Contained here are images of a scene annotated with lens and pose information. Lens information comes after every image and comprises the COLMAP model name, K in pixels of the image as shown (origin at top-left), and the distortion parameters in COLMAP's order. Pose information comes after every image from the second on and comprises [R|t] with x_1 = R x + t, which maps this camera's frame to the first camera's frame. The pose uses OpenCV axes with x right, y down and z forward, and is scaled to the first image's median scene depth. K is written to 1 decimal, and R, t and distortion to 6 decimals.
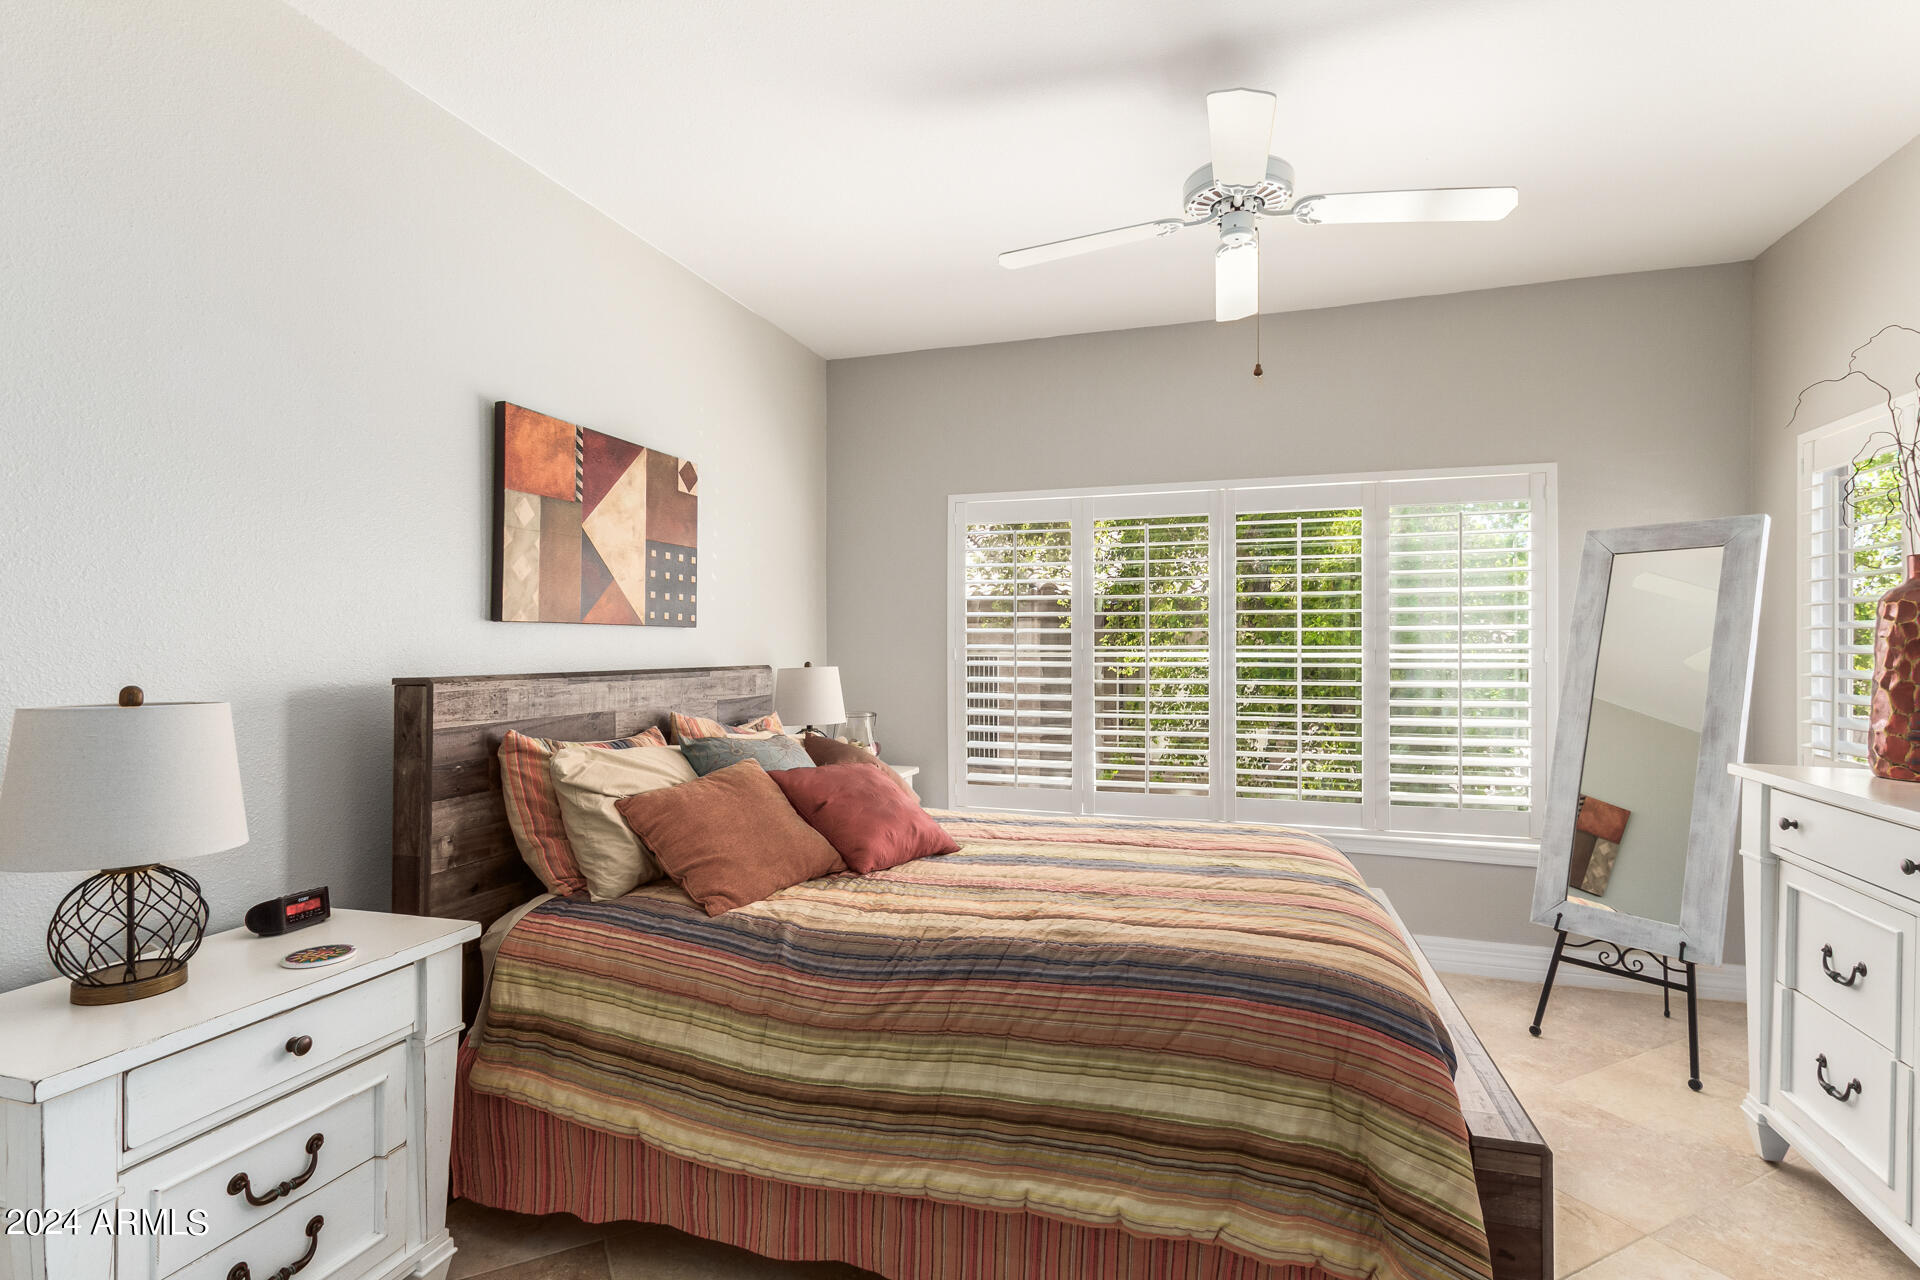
lens RADIAL K [[879.7, 0, 958.6], [0, 879.7, 644.6], [0, 0, 1]] dist [0.004154, -0.000005]
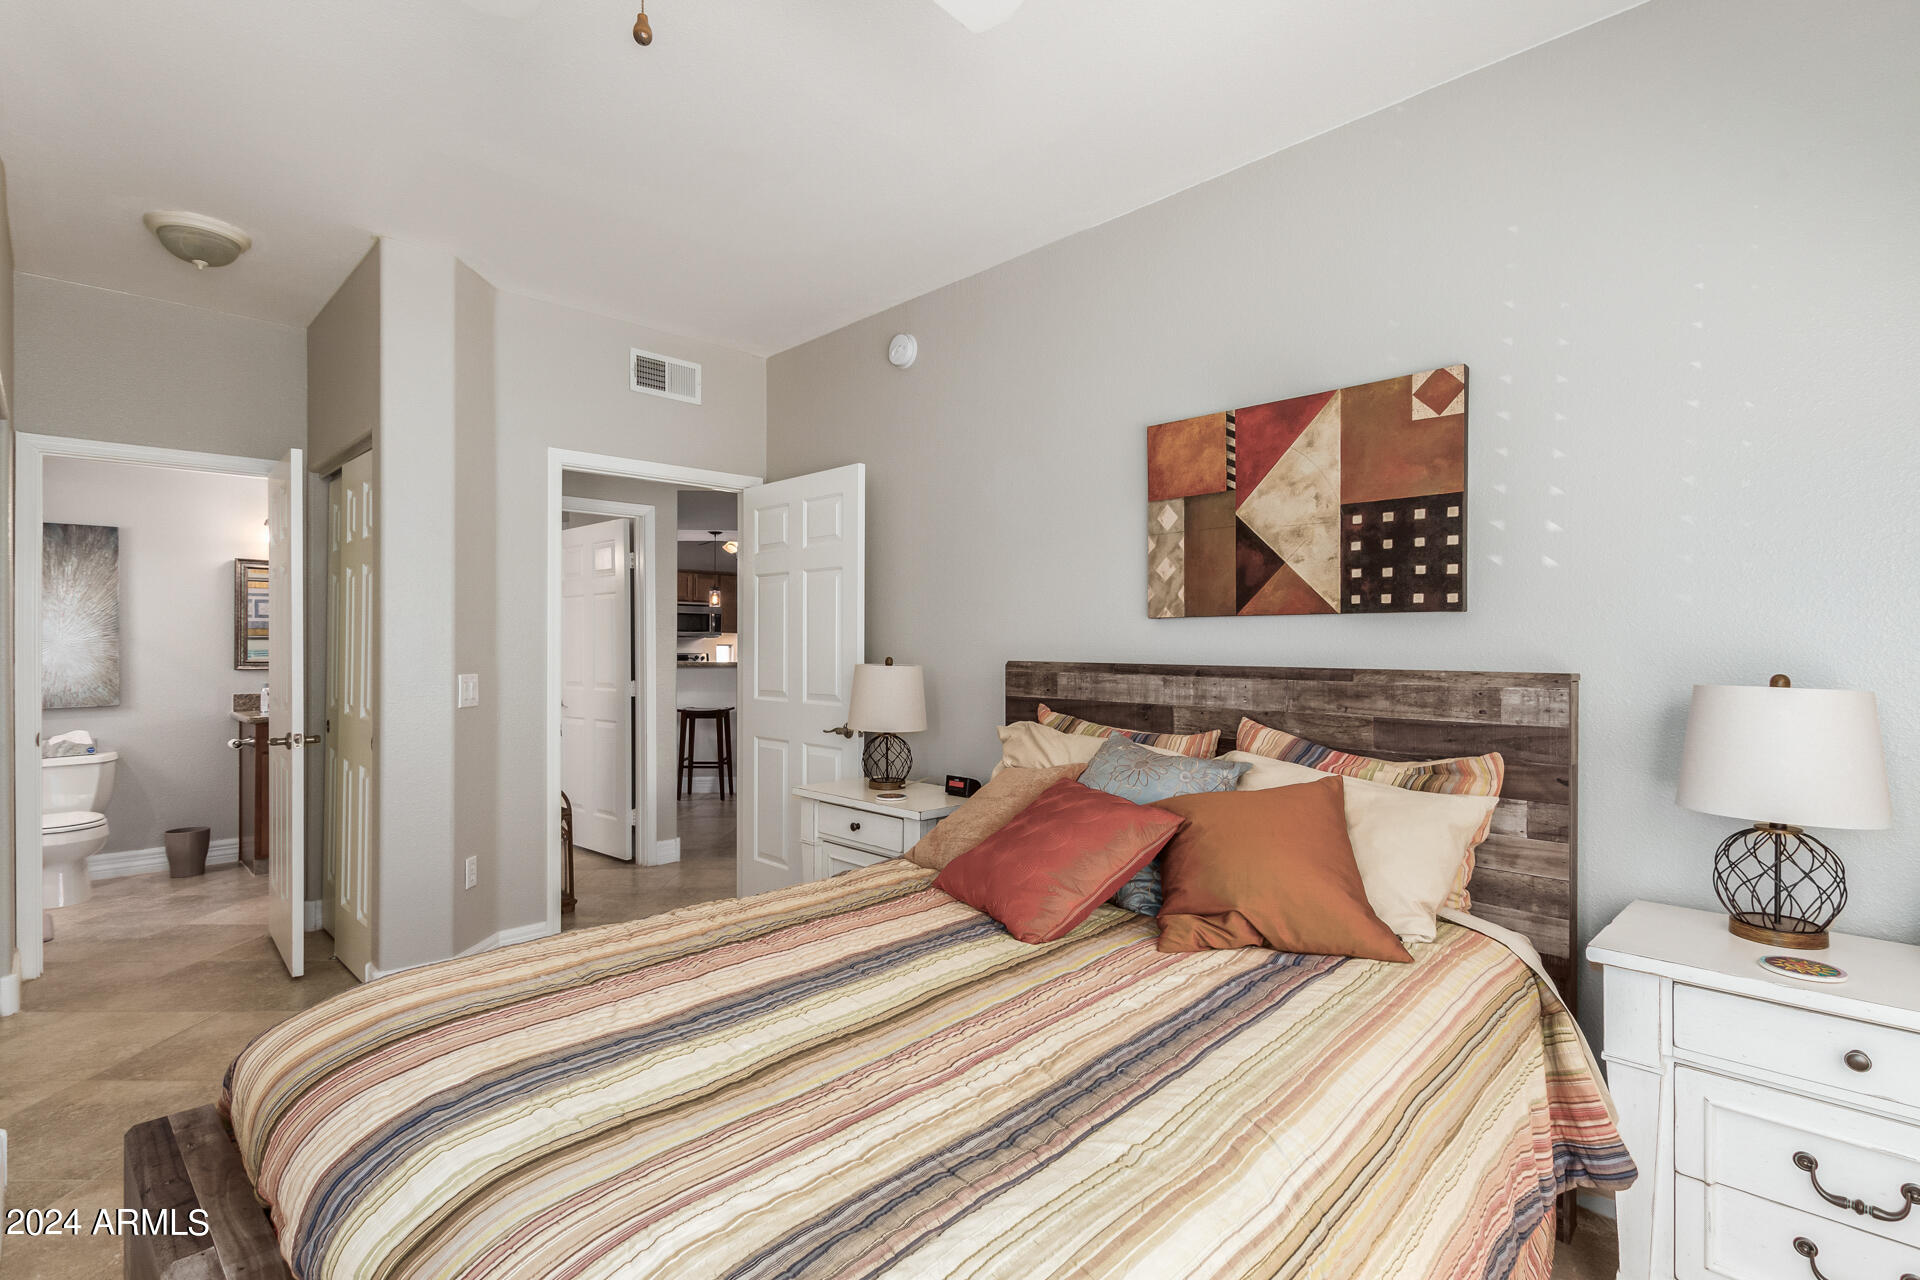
lens RADIAL K [[879.7, 0, 958.6], [0, 879.7, 644.6], [0, 0, 1]] dist [0.004154, -0.000005]
pose [[-0.442435, 0.015287, -0.896670, 0.531668], [0.008404, 0.999881, 0.012900, -0.007095], [0.896761, -0.001829, -0.442511, 1.083195]]
